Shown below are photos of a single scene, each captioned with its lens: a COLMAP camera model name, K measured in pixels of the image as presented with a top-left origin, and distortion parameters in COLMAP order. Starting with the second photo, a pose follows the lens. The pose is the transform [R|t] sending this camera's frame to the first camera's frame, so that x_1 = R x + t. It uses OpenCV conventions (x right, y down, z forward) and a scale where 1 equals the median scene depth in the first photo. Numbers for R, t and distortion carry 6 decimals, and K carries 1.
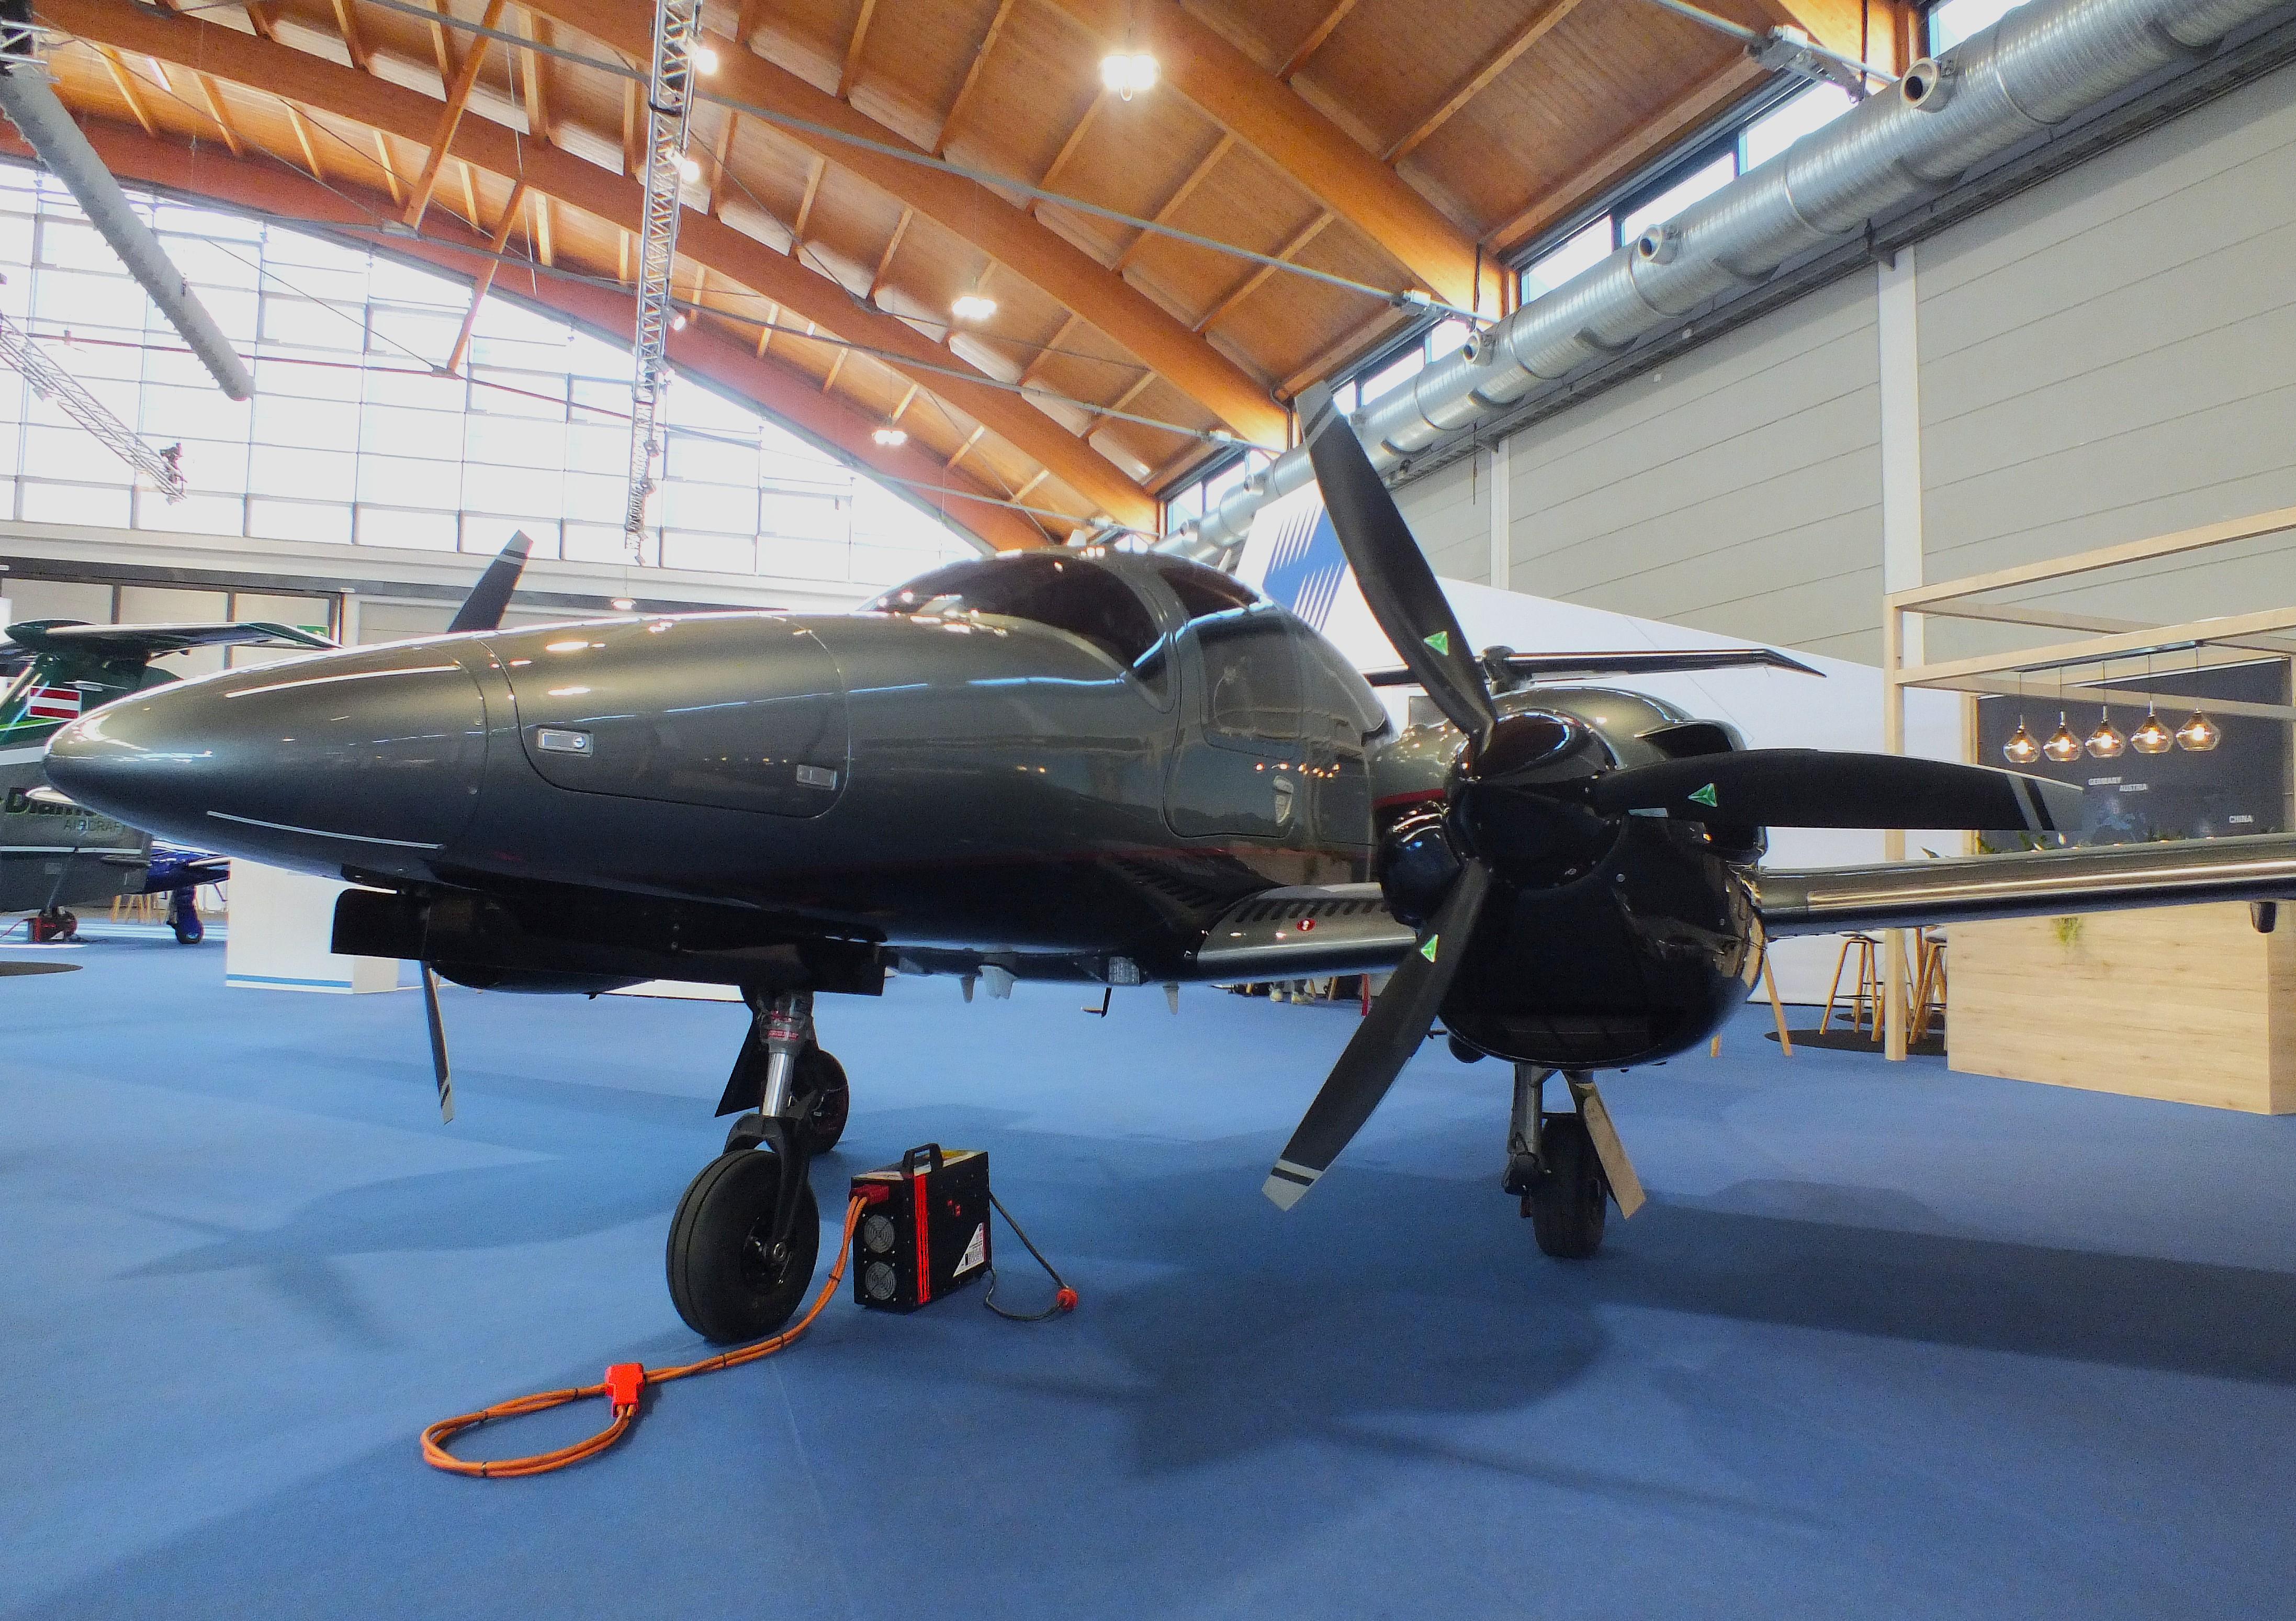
lens RADIAL K [[1598.7, 0, 1185.4], [0, 1598.7, 696.1], [0, 0, 1]] dist [-0.090948, 0.041581]
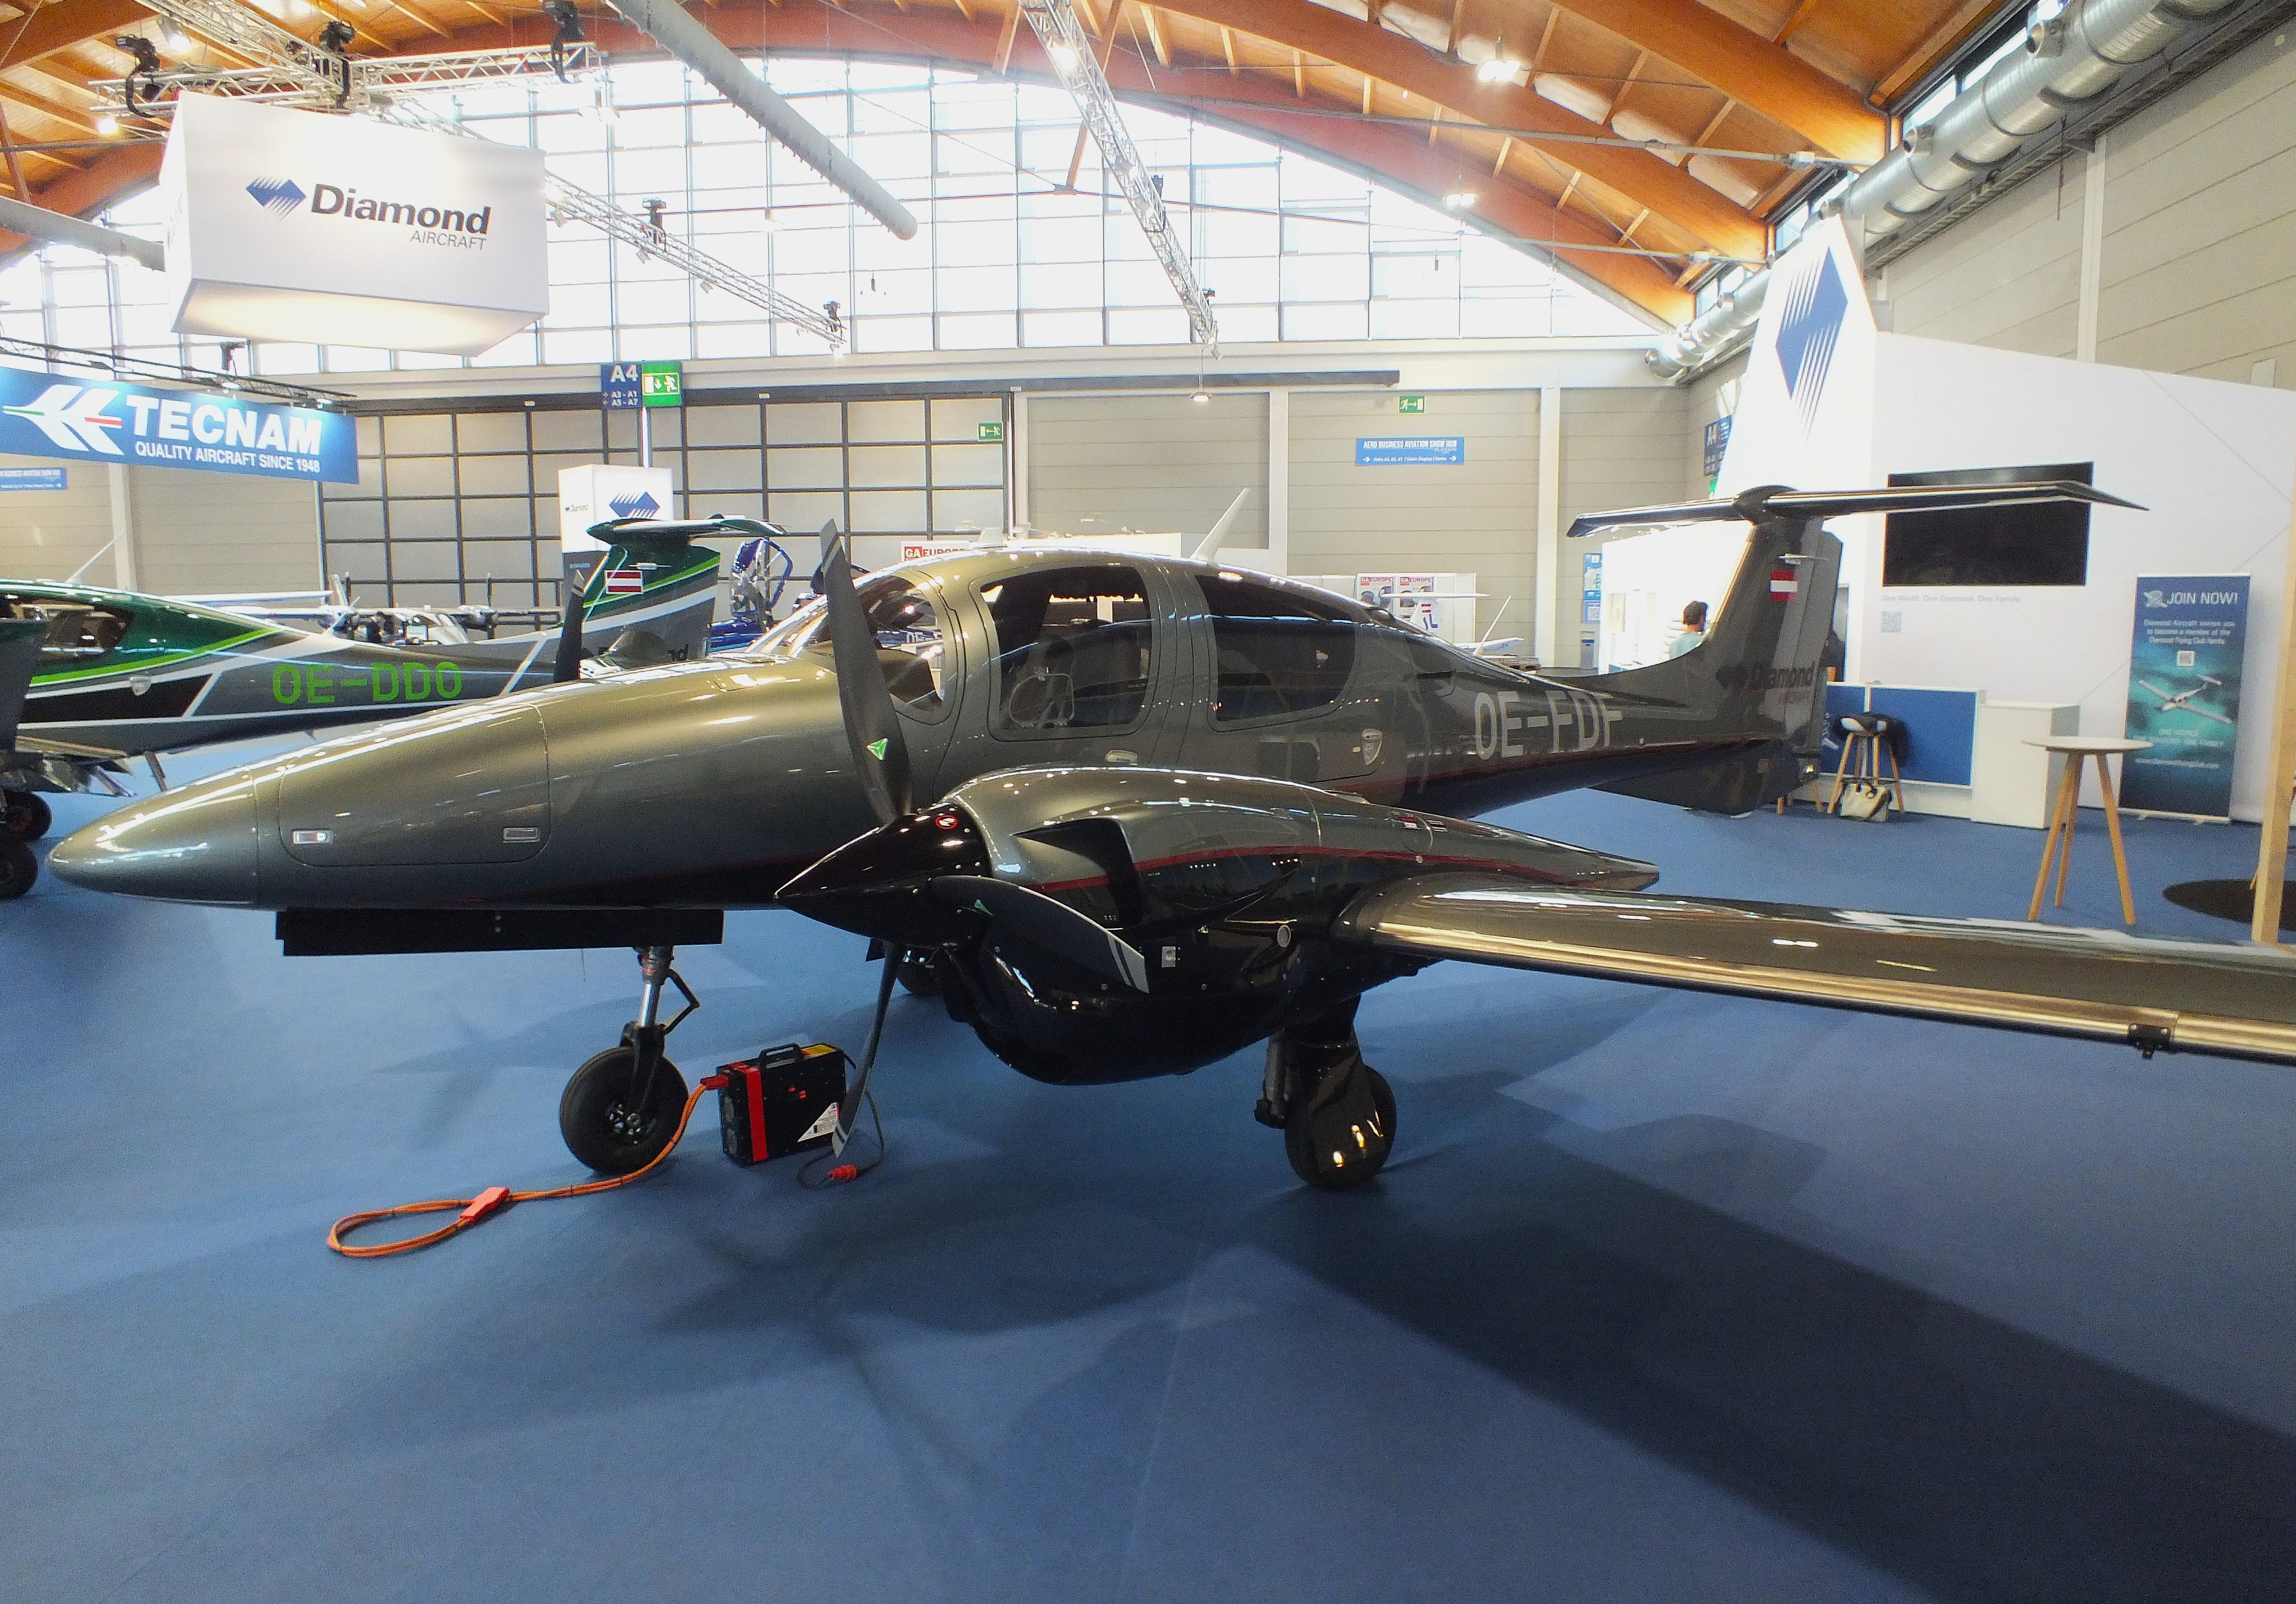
lens RADIAL K [[1555.1, 0, 1126.3], [0, 1555.1, 679.0], [0, 0, 1]] dist [-0.101492, 0.073864]
pose [[0.883560, 0.006362, -0.468275, 0.283793], [0.072402, 0.986030, 0.150007, -0.080880], [0.462687, -0.166445, 0.870756, 0.014020]]
